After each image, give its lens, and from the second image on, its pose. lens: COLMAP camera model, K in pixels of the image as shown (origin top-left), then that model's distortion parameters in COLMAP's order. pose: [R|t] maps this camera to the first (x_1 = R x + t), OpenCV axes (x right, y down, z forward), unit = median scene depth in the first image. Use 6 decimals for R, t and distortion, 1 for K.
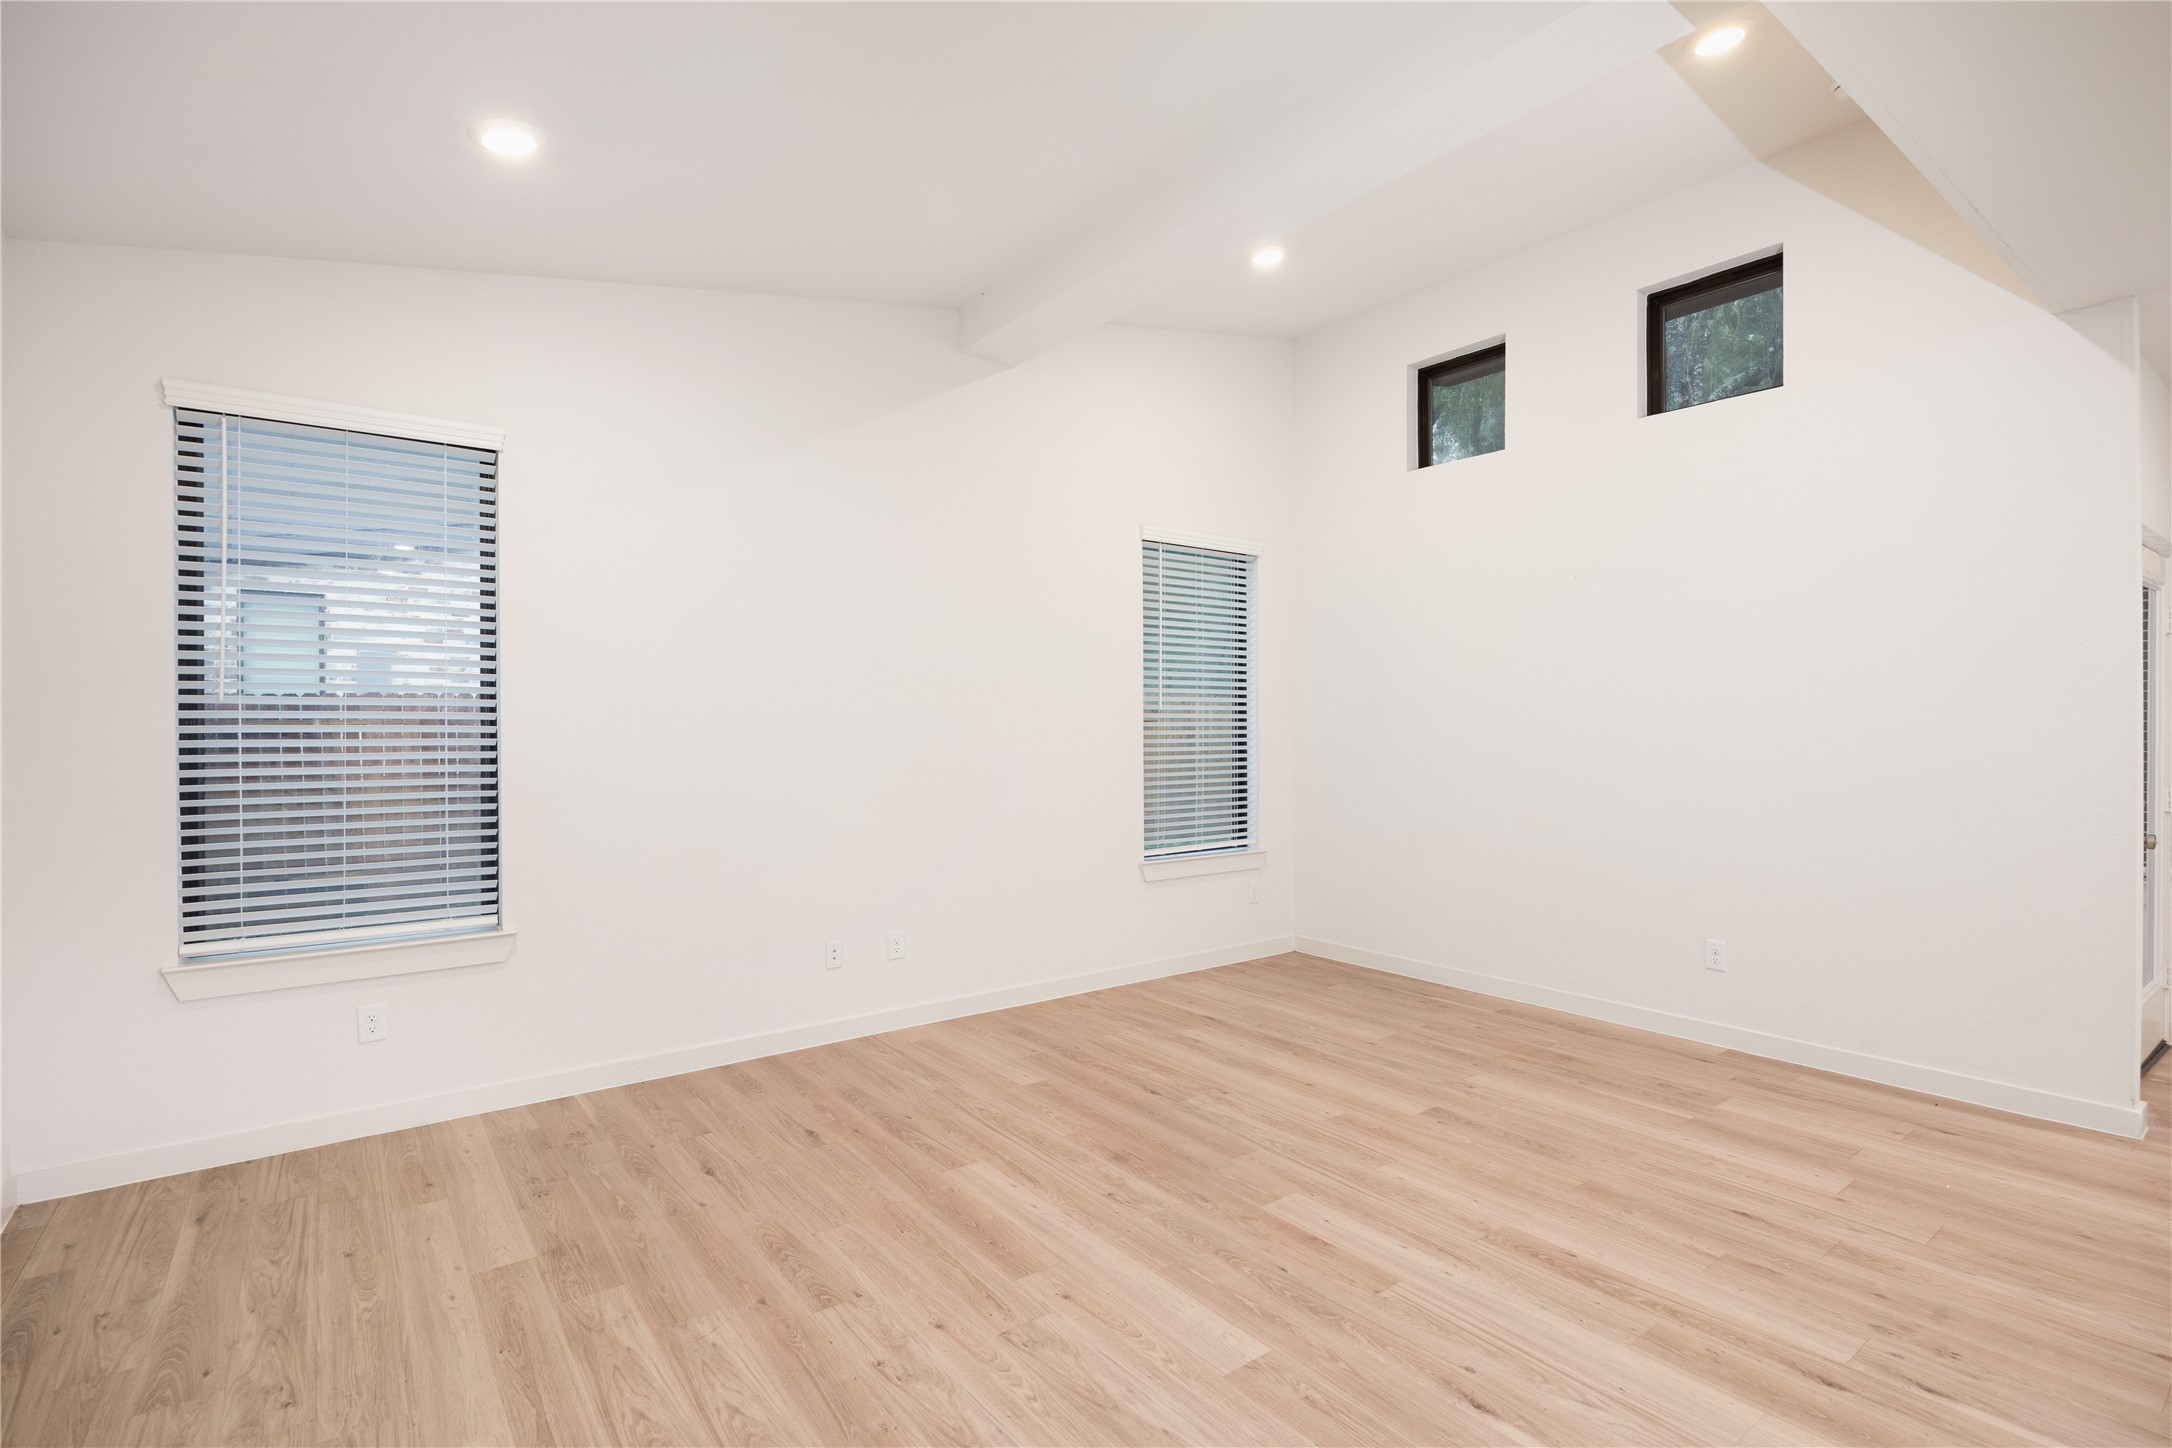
lens RADIAL K [[1059.2, 0, 1080.9], [0, 1059.2, 718.7], [0, 0, 1]] dist [-0.010936, 0.002458]
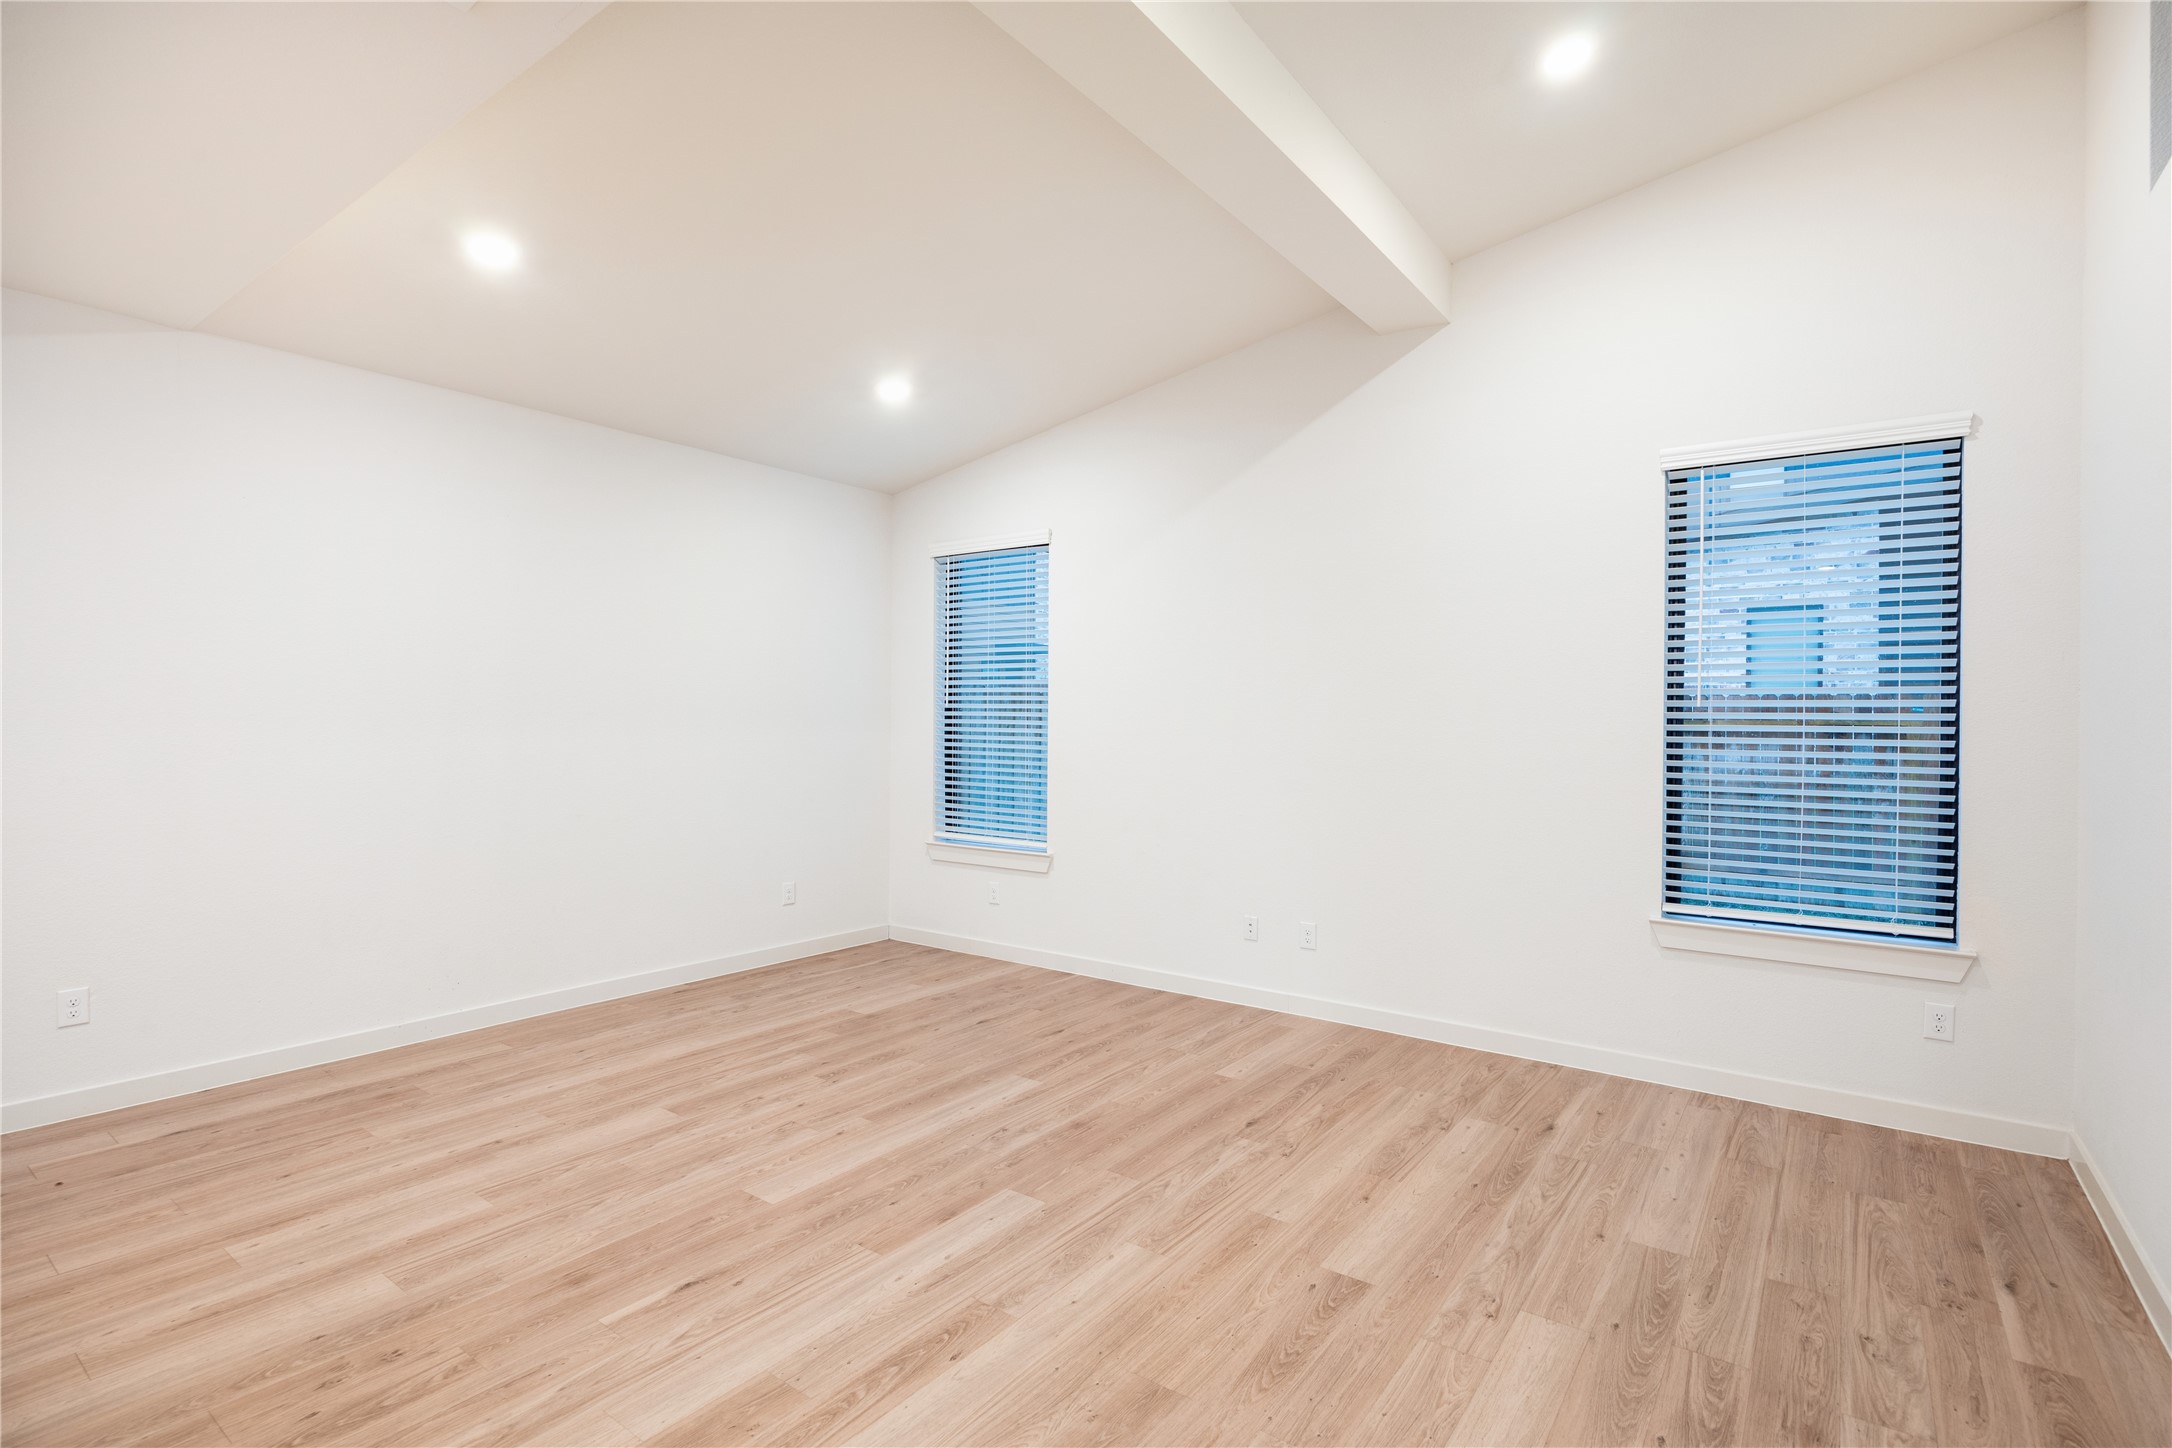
lens RADIAL K [[1059.2, 0, 1098.1], [0, 1059.2, 716.1], [0, 0, 1]] dist [-0.010936, 0.002458]
pose [[0.259979, 0.000177, -0.965614, 0.962903], [-0.003375, 0.999994, -0.000726, -0.000502], [0.965608, 0.003448, 0.259979, 0.656973]]
